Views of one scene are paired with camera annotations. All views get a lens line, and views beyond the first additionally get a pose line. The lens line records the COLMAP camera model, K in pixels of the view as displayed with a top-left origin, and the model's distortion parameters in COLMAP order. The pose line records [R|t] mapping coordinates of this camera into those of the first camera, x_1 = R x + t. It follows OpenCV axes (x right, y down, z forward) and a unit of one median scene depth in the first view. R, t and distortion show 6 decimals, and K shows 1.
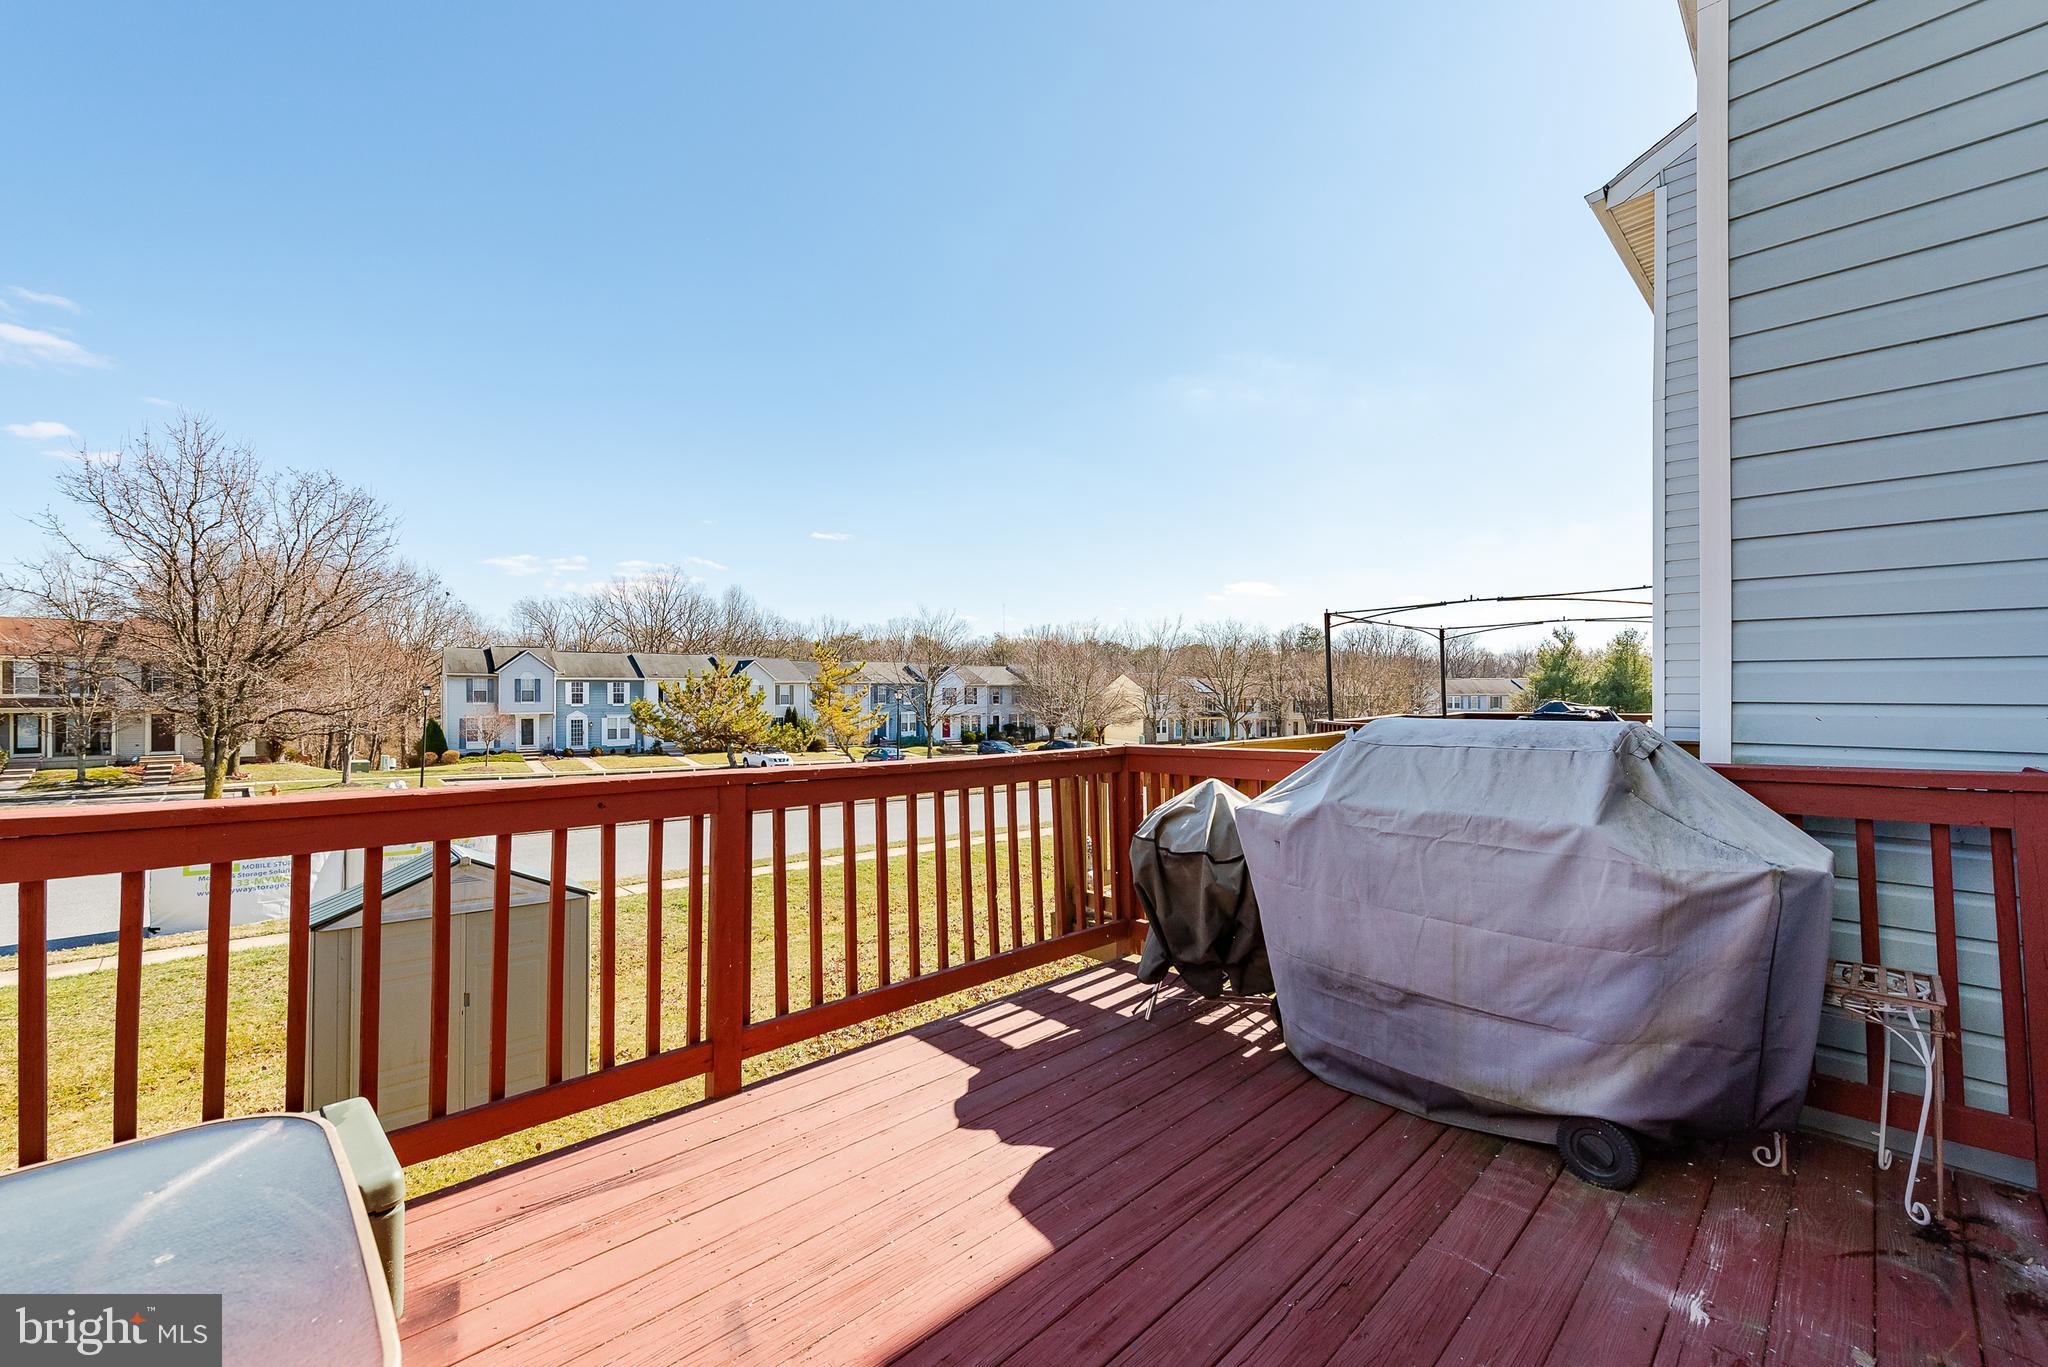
lens RADIAL K [[811.3, 0, 1025.0], [0, 811.3, 692.5], [0, 0, 1]] dist [0.002104, 0.000203]
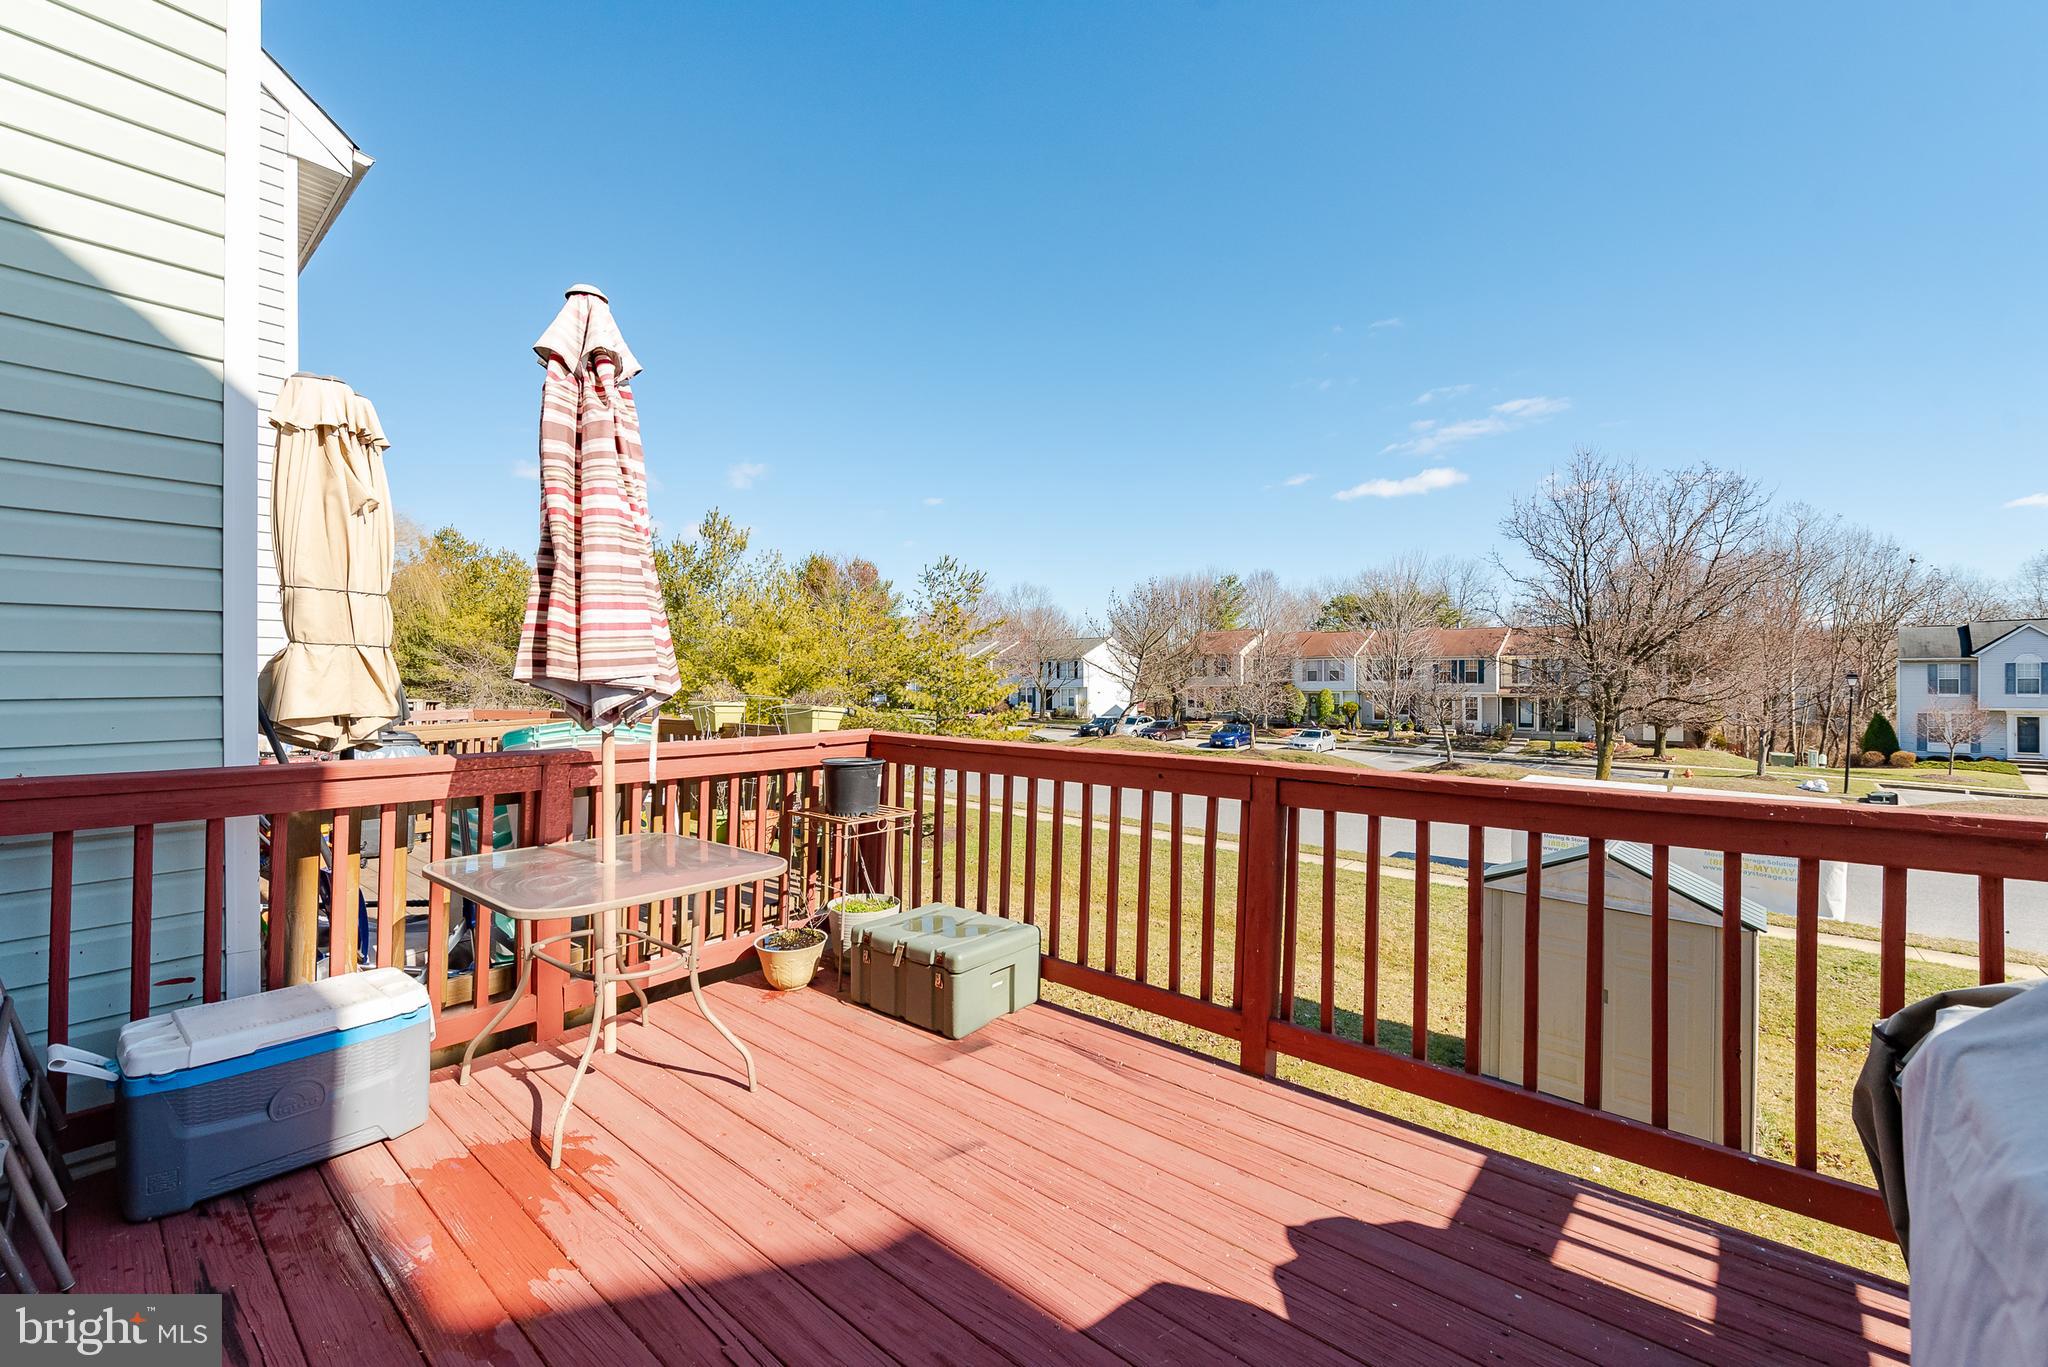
lens RADIAL K [[815.2, 0, 1024.0], [0, 815.2, 683.5], [0, 0, 1]] dist [-0.000389, -0.000254]
pose [[0.100708, 0.000801, -0.994916, 0.199997], [0.001534, 0.999998, 0.000960, -0.000896], [0.994915, -0.001623, 0.100706, 0.190014]]
